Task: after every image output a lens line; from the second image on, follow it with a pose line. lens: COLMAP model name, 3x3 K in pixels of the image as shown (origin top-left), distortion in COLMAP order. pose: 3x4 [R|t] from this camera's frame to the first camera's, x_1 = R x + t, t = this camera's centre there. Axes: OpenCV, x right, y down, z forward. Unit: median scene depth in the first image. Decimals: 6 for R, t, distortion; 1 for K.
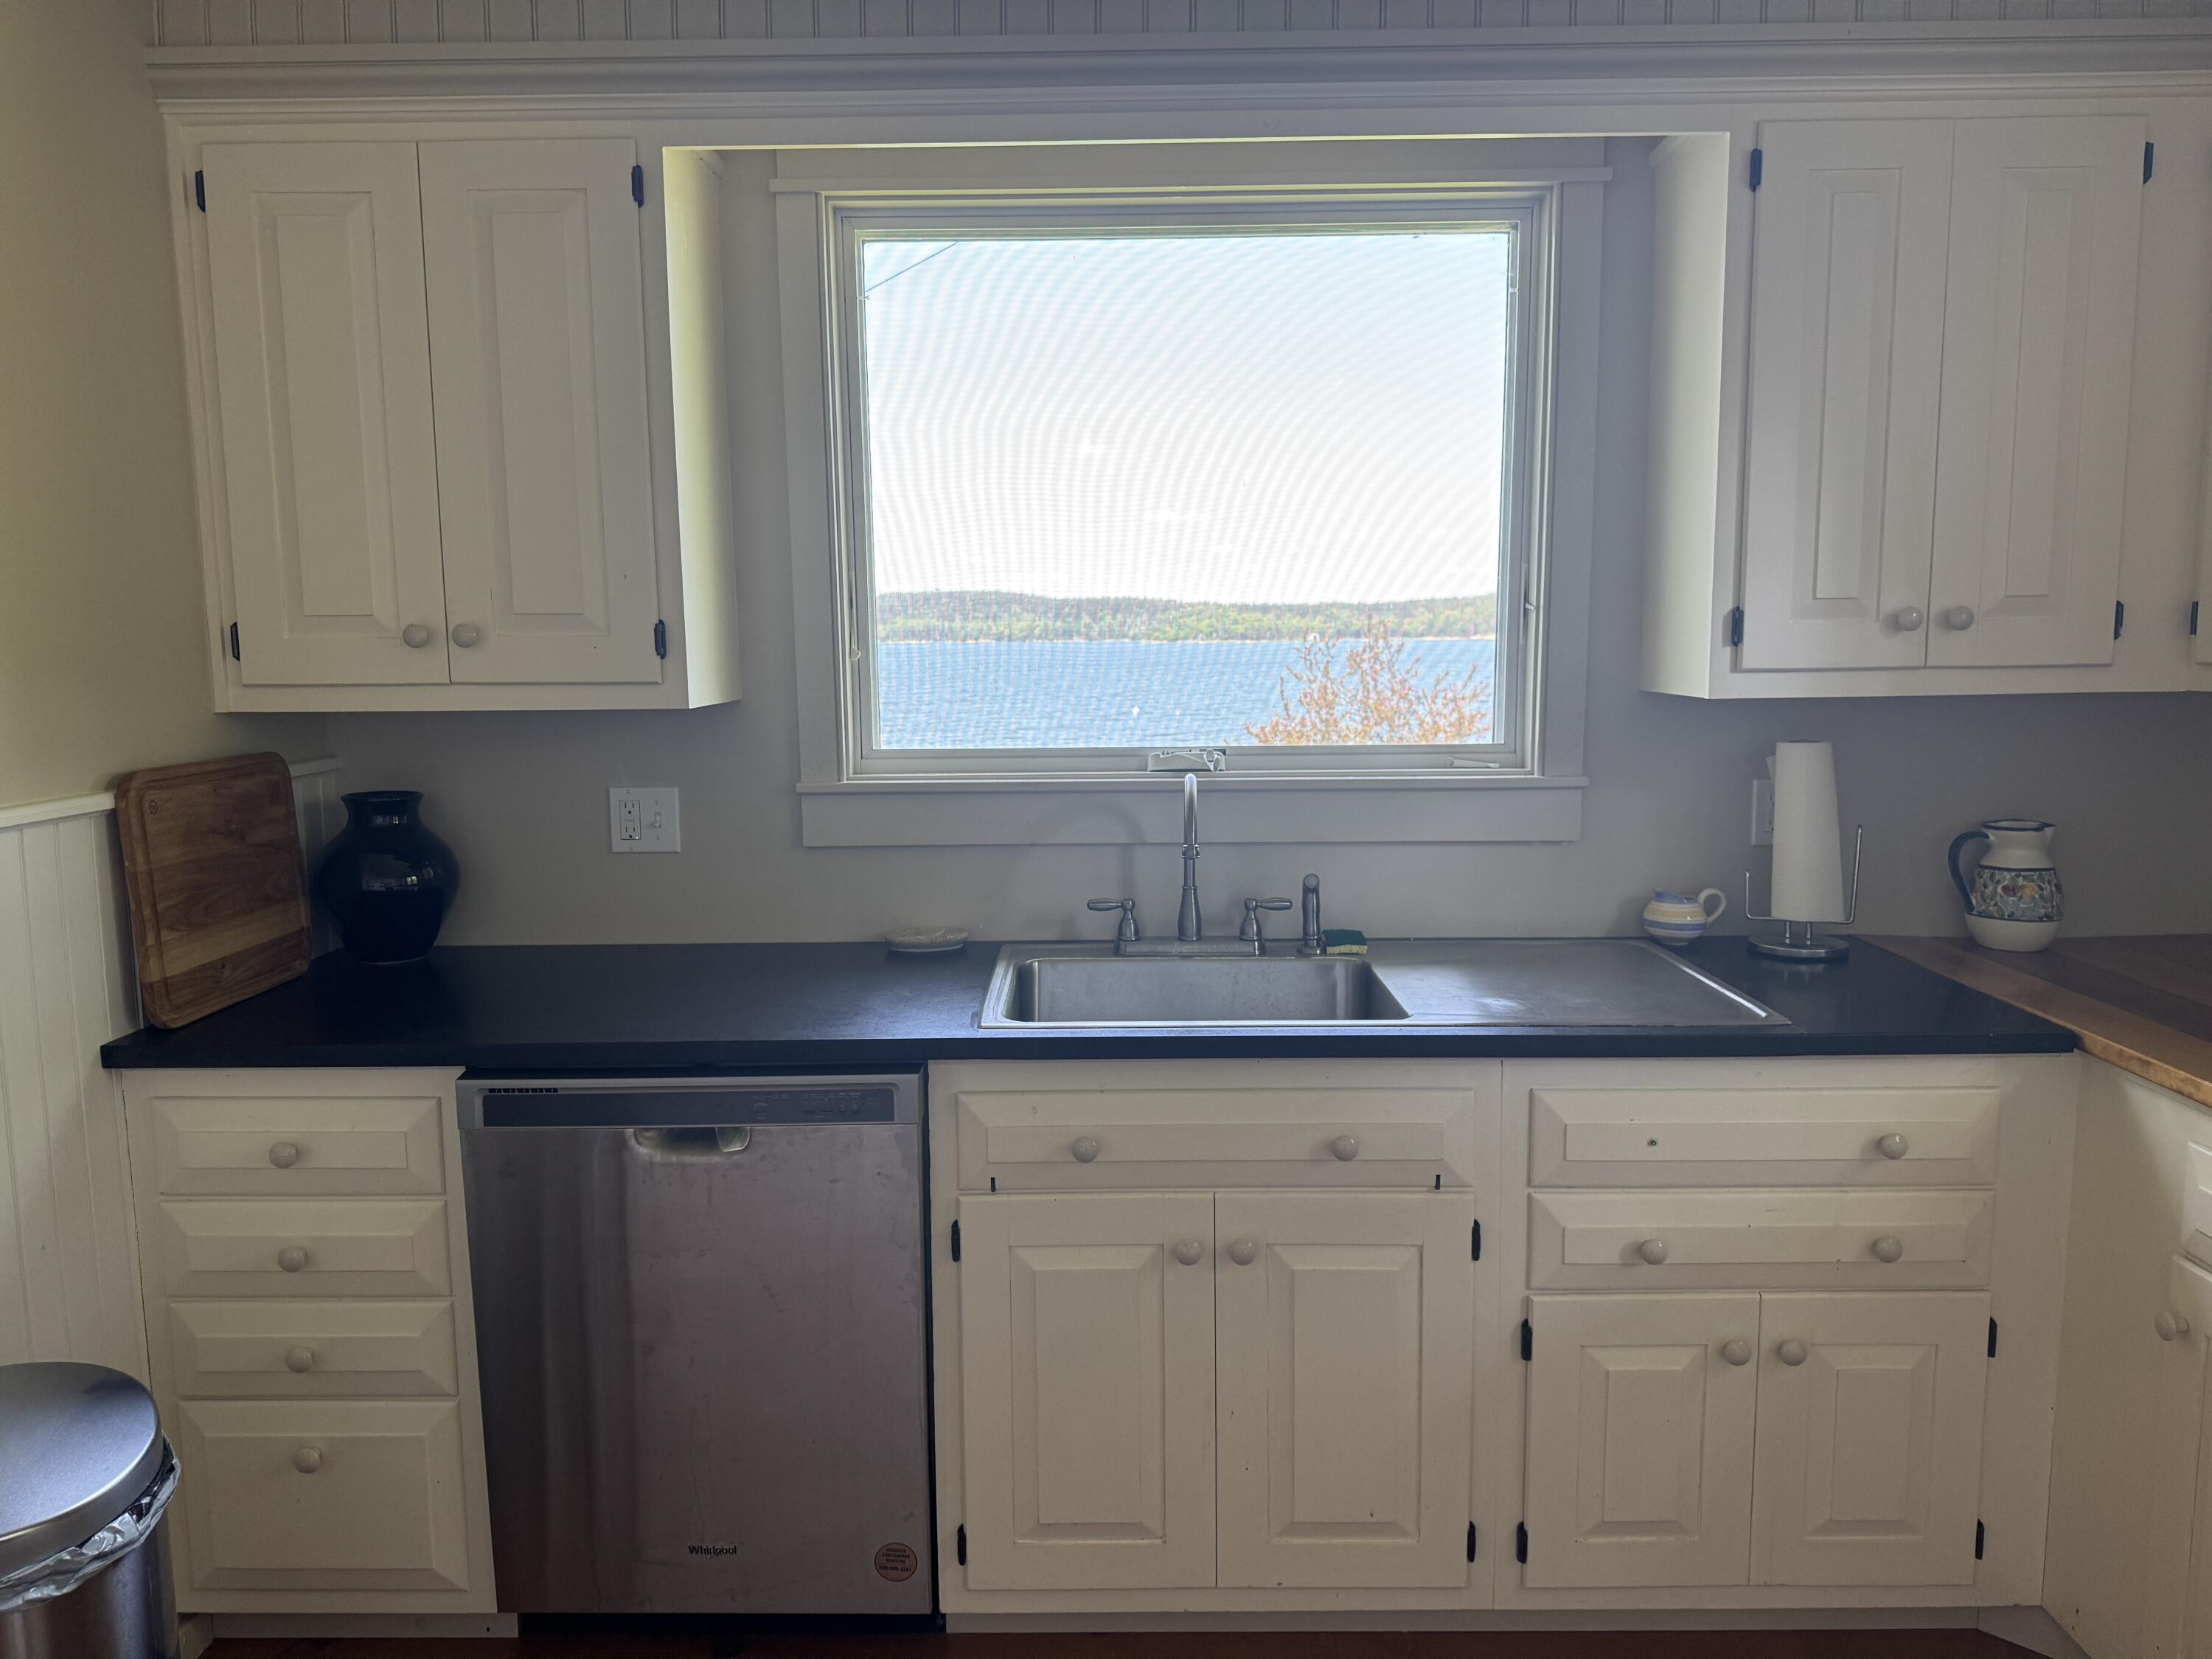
lens RADIAL K [[1553.2, 0, 1100.7], [0, 1553.2, 829.7], [0, 0, 1]] dist [0.053223, -0.062361]
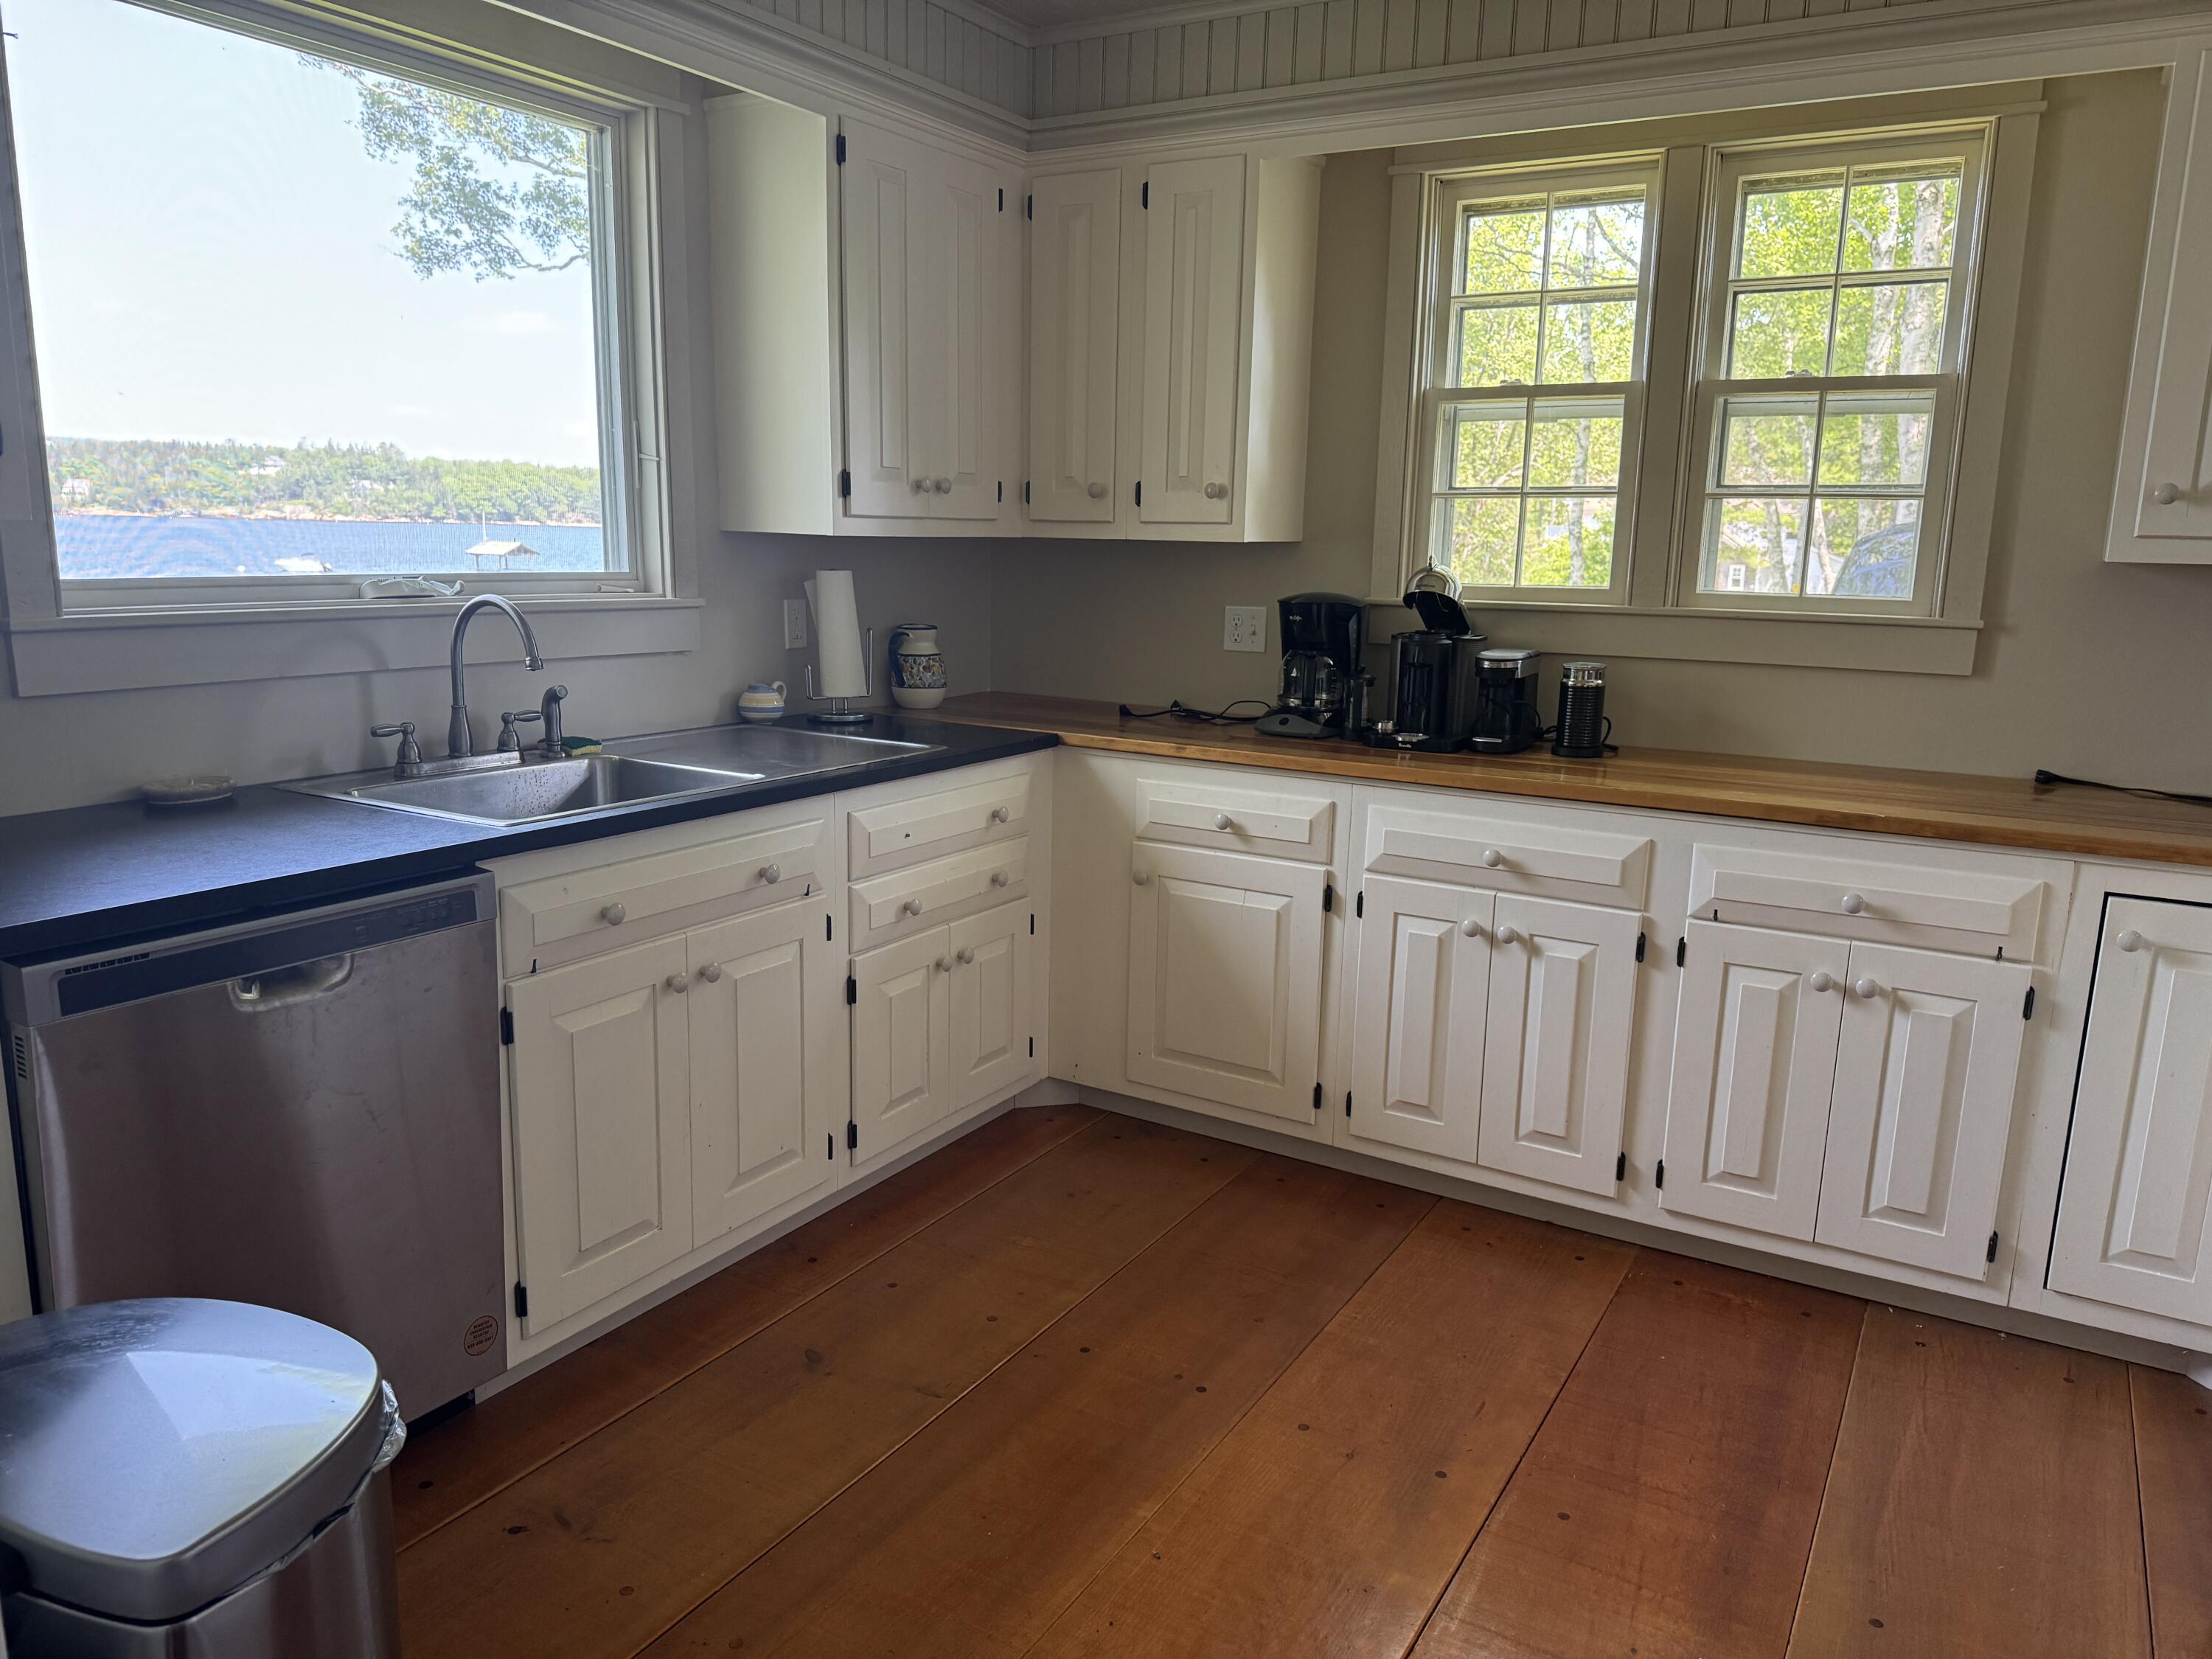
lens RADIAL K [[1553.2, 0, 1157.3], [0, 1553.2, 834.8], [0, 0, 1]] dist [0.053223, -0.062361]
pose [[0.472461, -0.146495, 0.869091, -0.784252], [0.078086, 0.989169, 0.124286, 0.033310], [-0.877886, 0.009143, 0.478783, 0.082427]]
